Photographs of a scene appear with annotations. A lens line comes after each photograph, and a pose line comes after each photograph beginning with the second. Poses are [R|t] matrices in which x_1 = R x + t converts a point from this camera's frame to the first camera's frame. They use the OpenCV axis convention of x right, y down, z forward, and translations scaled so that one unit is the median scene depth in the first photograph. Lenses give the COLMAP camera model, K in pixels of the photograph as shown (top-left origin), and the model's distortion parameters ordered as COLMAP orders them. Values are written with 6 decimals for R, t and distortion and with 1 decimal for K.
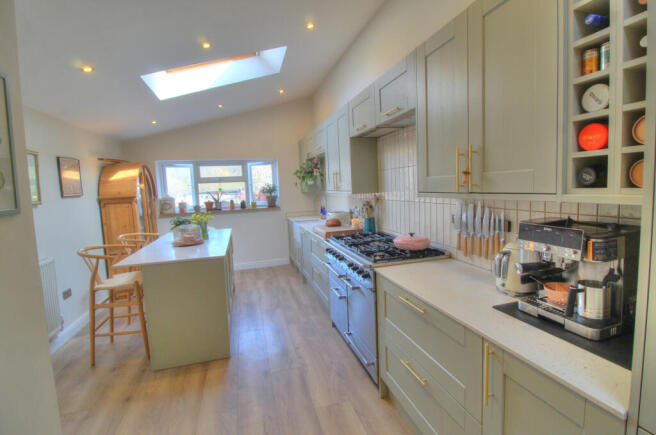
lens RADIAL K [[313.3, 0, 328.1], [0, 313.3, 216.1], [0, 0, 1]] dist [-0.017828, -0.000739]
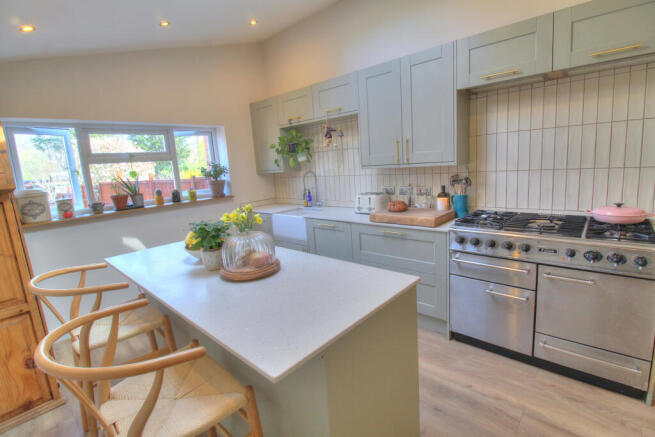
lens RADIAL K [[312.8, 0, 328.7], [0, 312.8, 215.9], [0, 0, 1]] dist [-0.017828, -0.000739]
pose [[0.845452, -0.100095, 0.524587, -0.352464], [0.080099, 0.994934, 0.060750, -0.010992], [-0.528010, -0.009342, 0.849187, 0.298927]]
